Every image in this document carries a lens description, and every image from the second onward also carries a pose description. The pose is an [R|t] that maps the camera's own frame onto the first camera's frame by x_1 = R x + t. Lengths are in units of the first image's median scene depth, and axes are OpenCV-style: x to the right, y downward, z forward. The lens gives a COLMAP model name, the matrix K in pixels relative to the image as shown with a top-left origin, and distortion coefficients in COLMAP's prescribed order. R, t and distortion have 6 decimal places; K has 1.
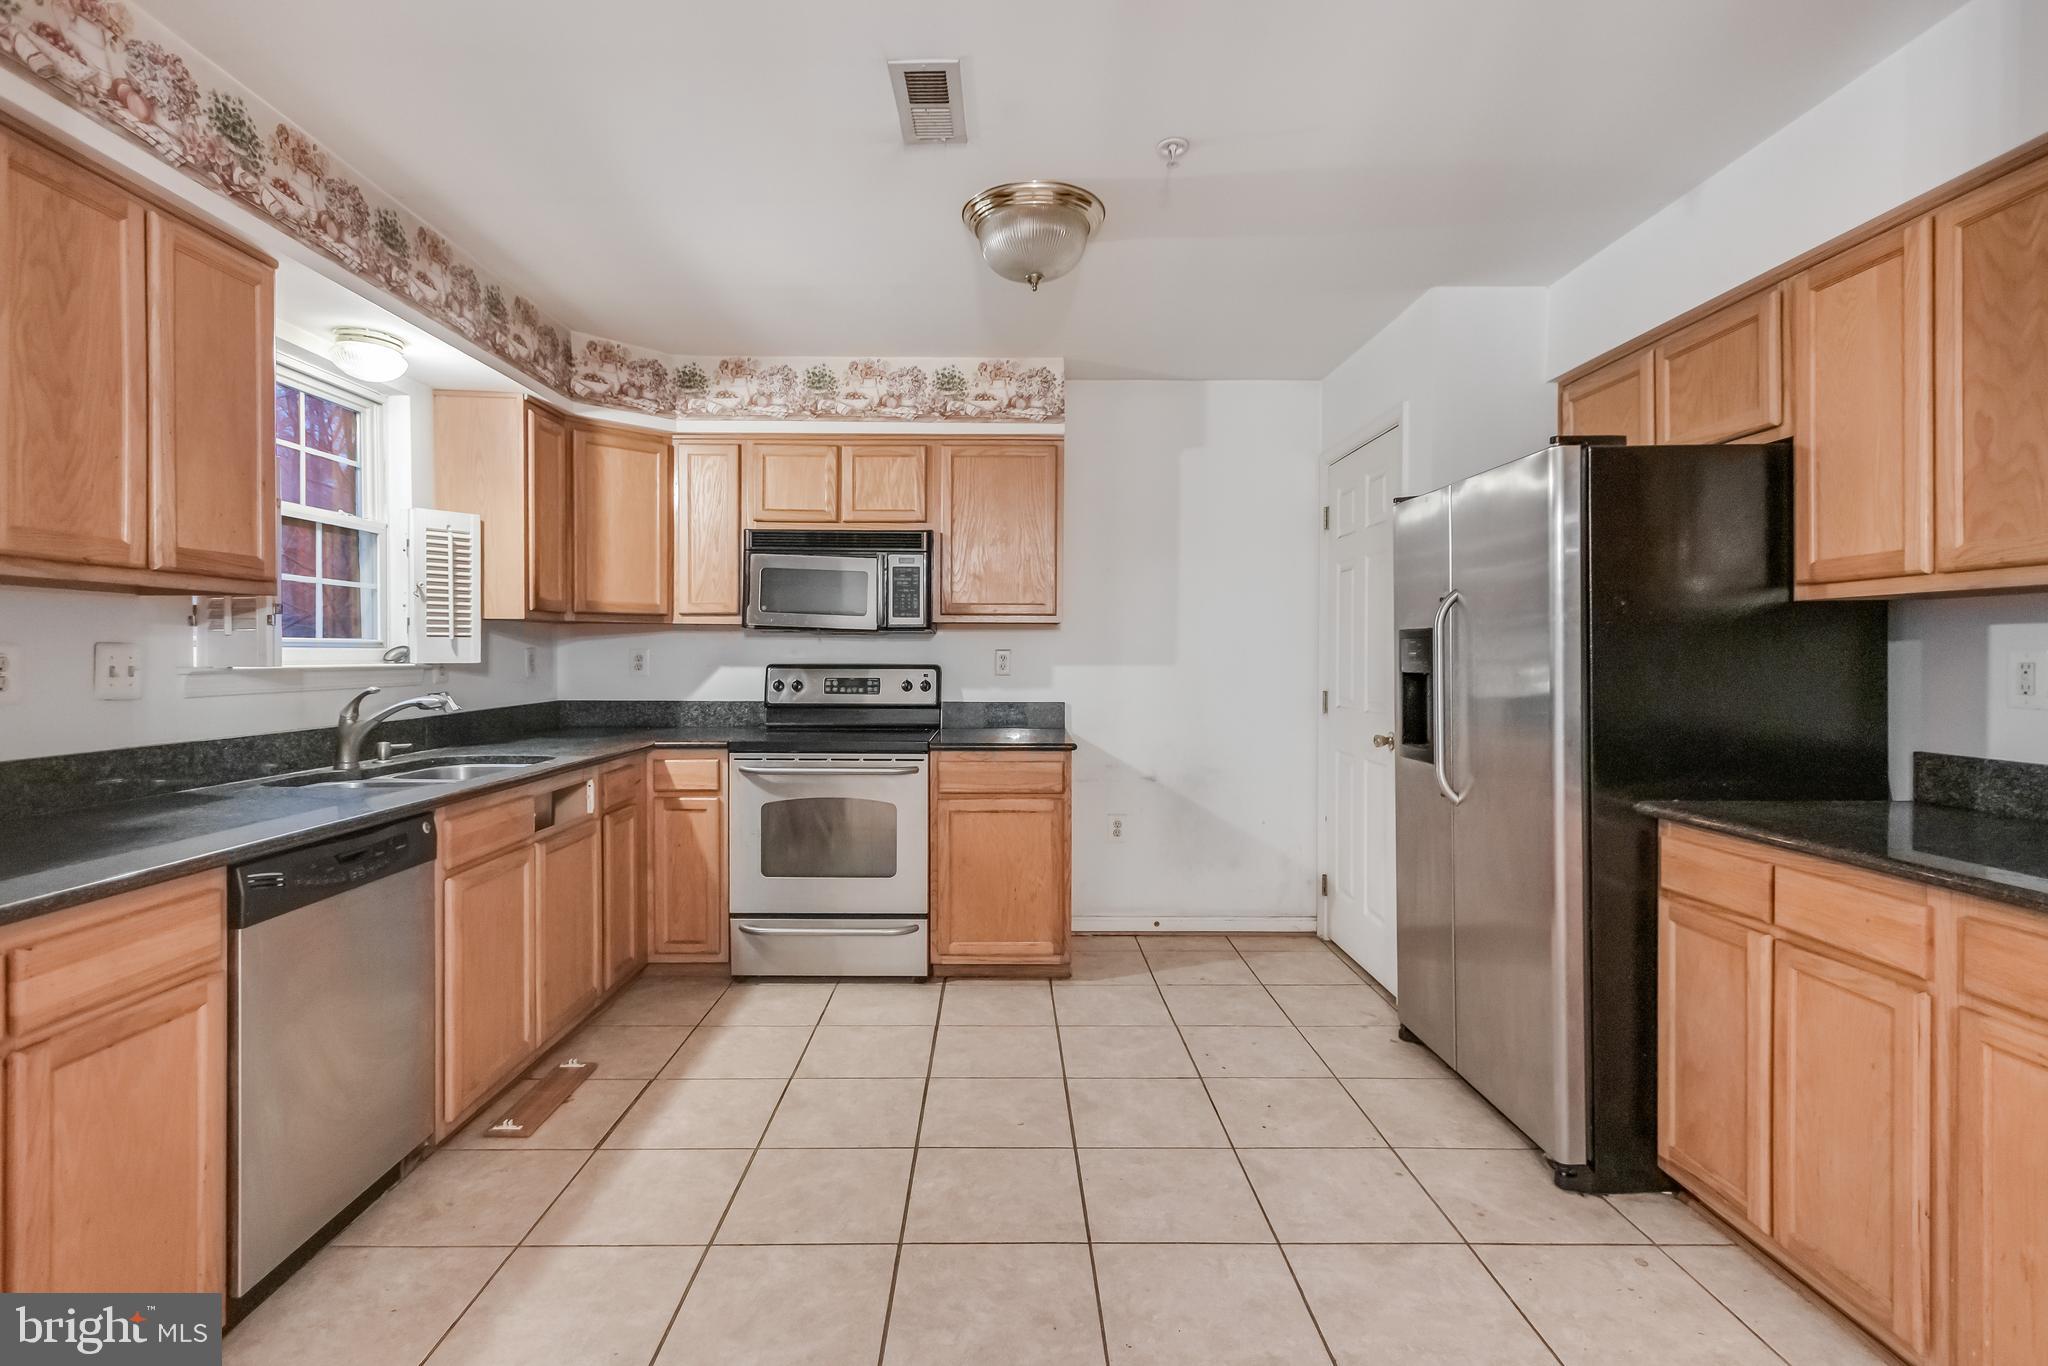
lens RADIAL K [[954.6, 0, 998.9], [0, 954.6, 665.9], [0, 0, 1]] dist [0.009937, -0.002976]
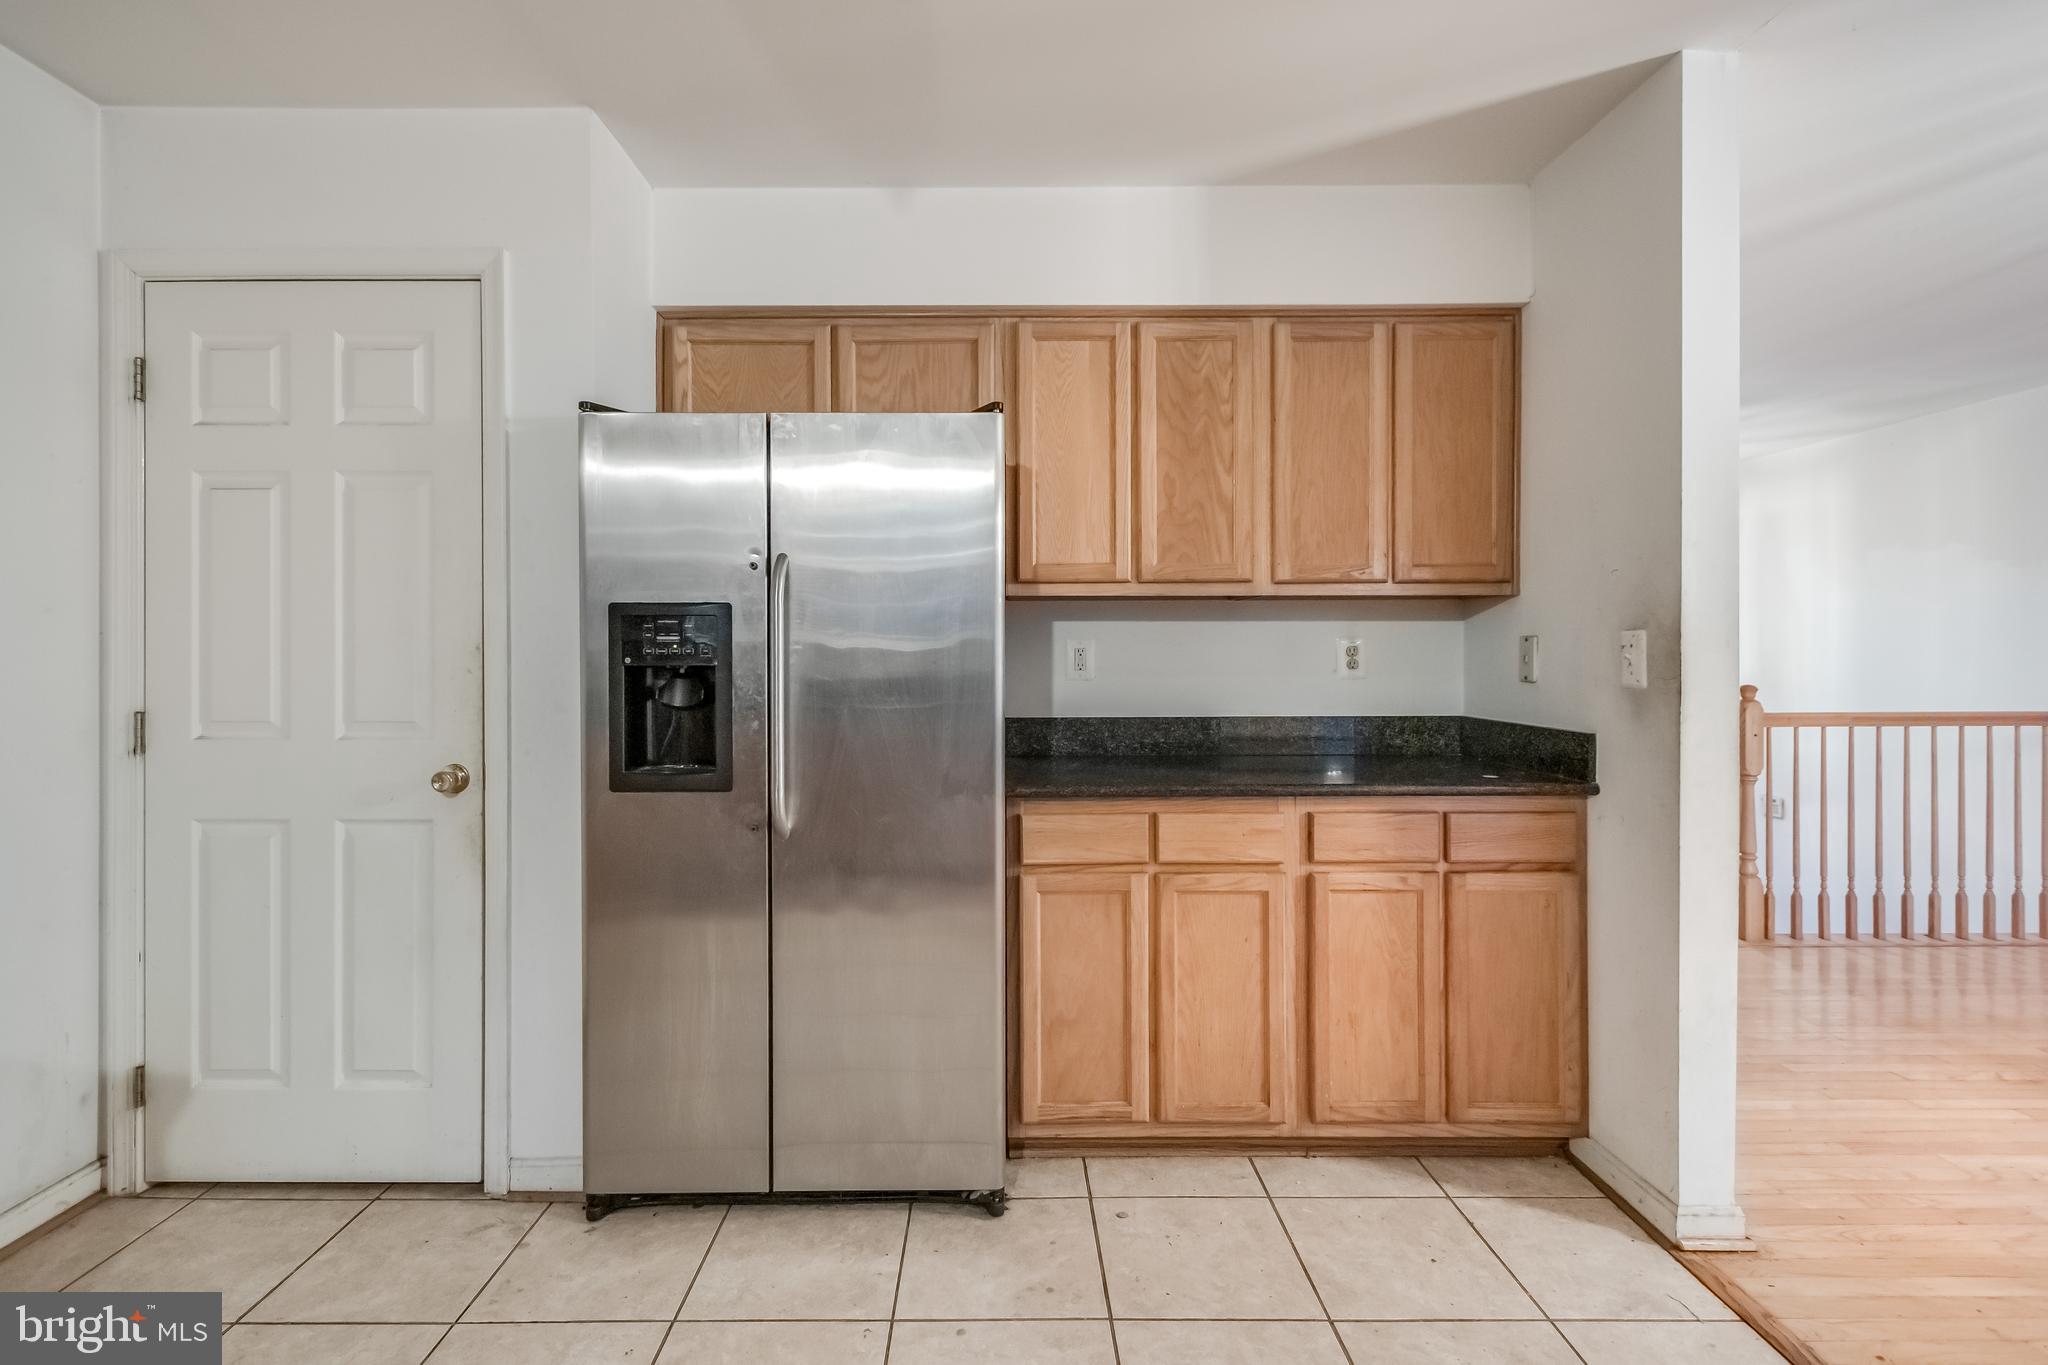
lens RADIAL K [[954.6, 0, 1010.1], [0, 954.6, 660.6], [0, 0, 1]] dist [0.009937, -0.002976]
pose [[0.004135, -0.008338, 0.999957, -0.246650], [0.014615, 0.999859, 0.008277, 0.001068], [-0.999885, 0.014580, 0.004257, 0.724474]]
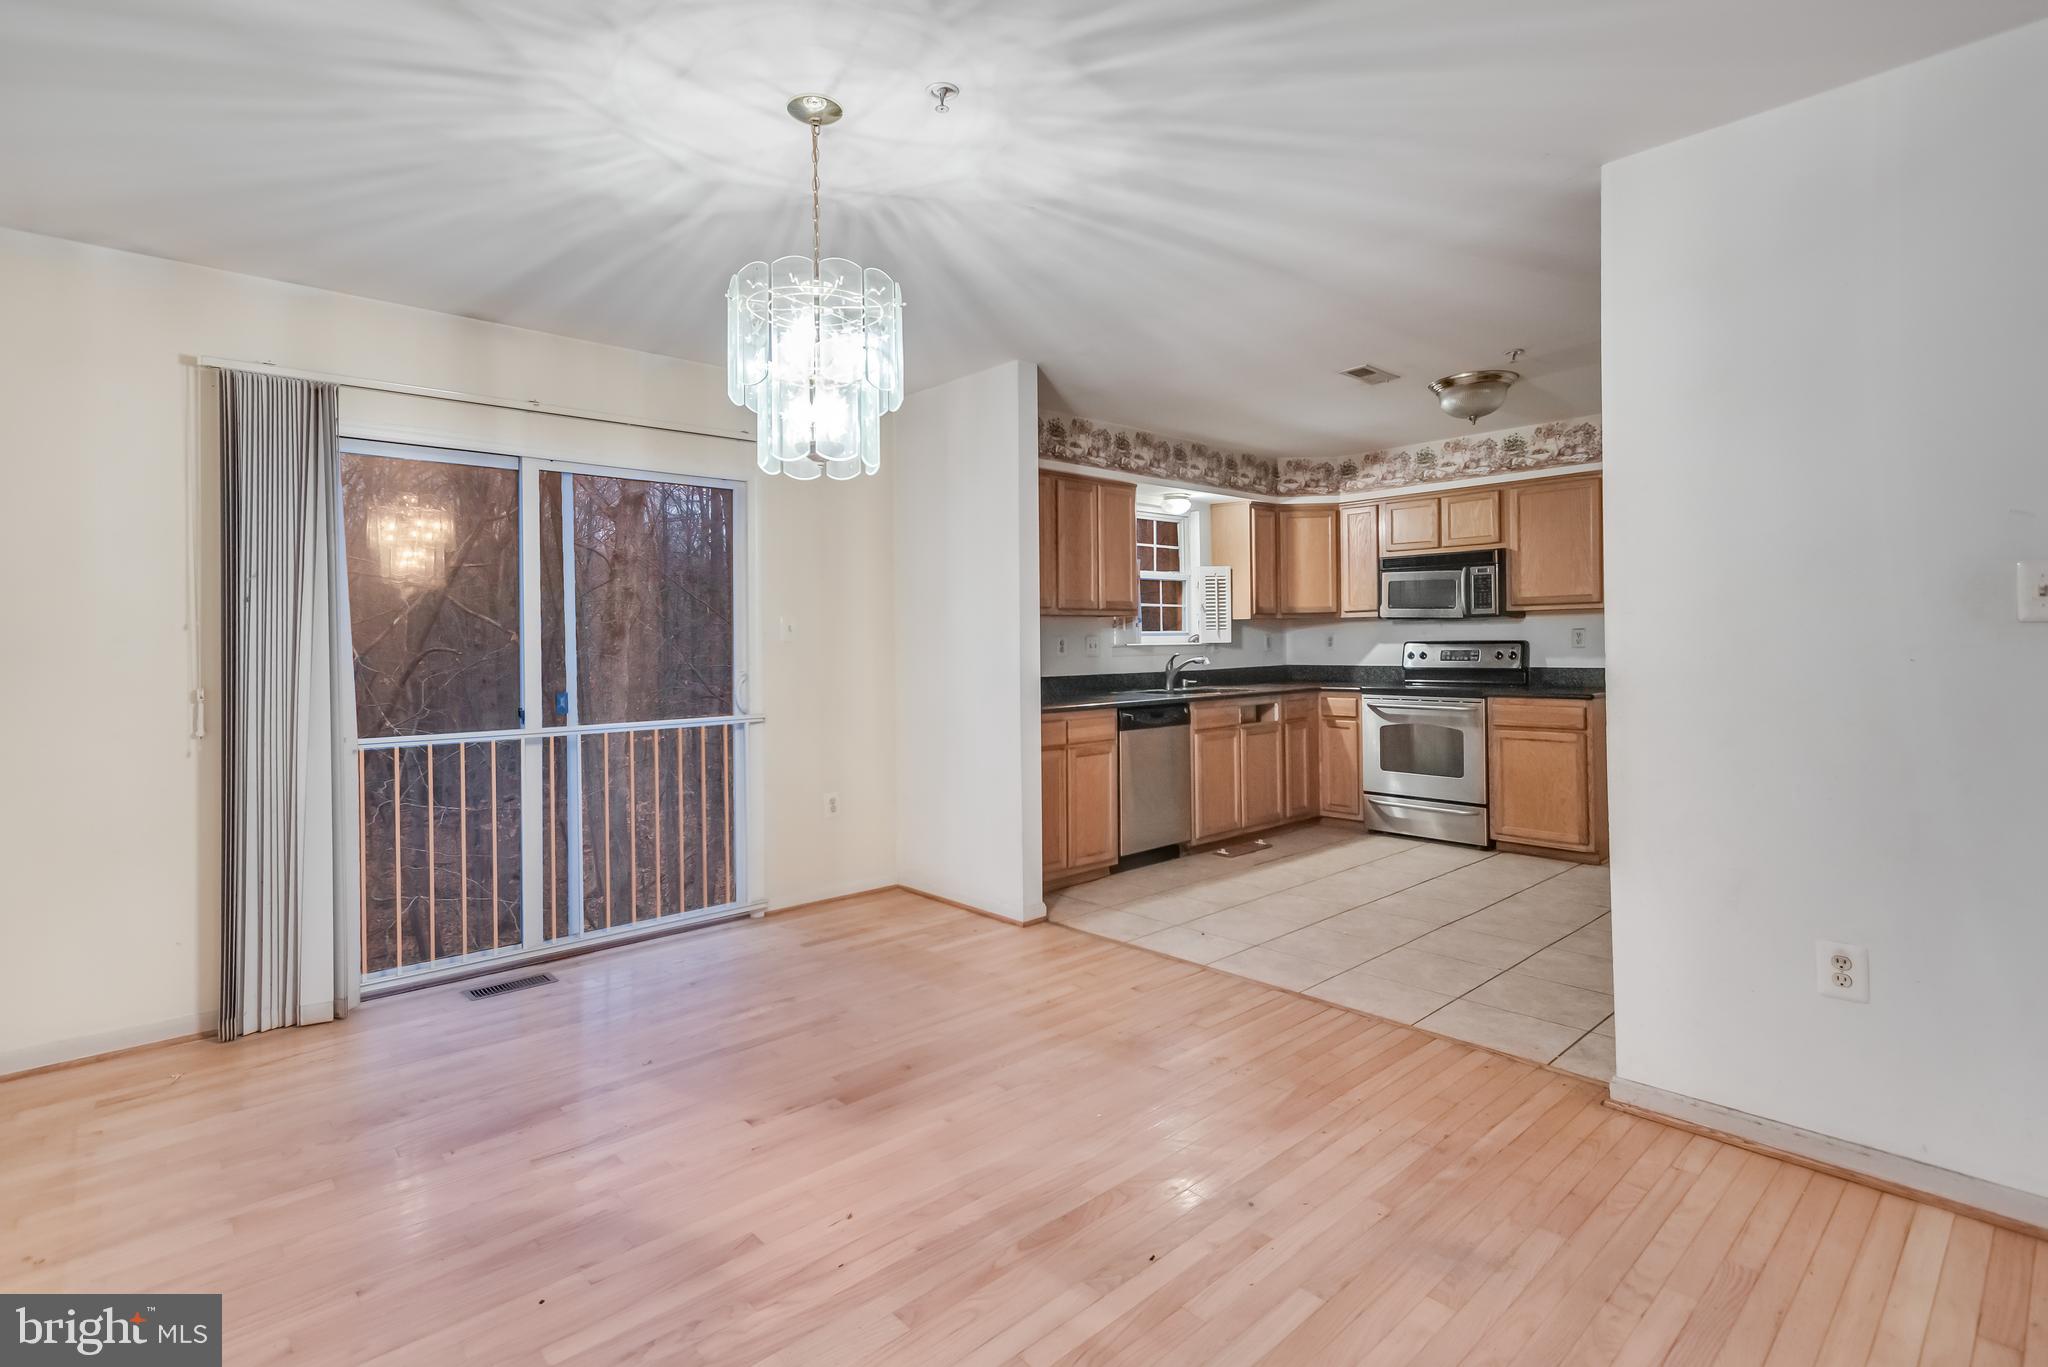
lens RADIAL K [[954.6, 0, 1024.7], [0, 954.6, 648.4], [0, 0, 1]] dist [0.009937, -0.002976]
pose [[0.675177, -0.007886, -0.737614, 0.689812], [0.005746, 0.999969, -0.005430, 0.019549], [0.737633, -0.000572, 0.675201, -0.703217]]
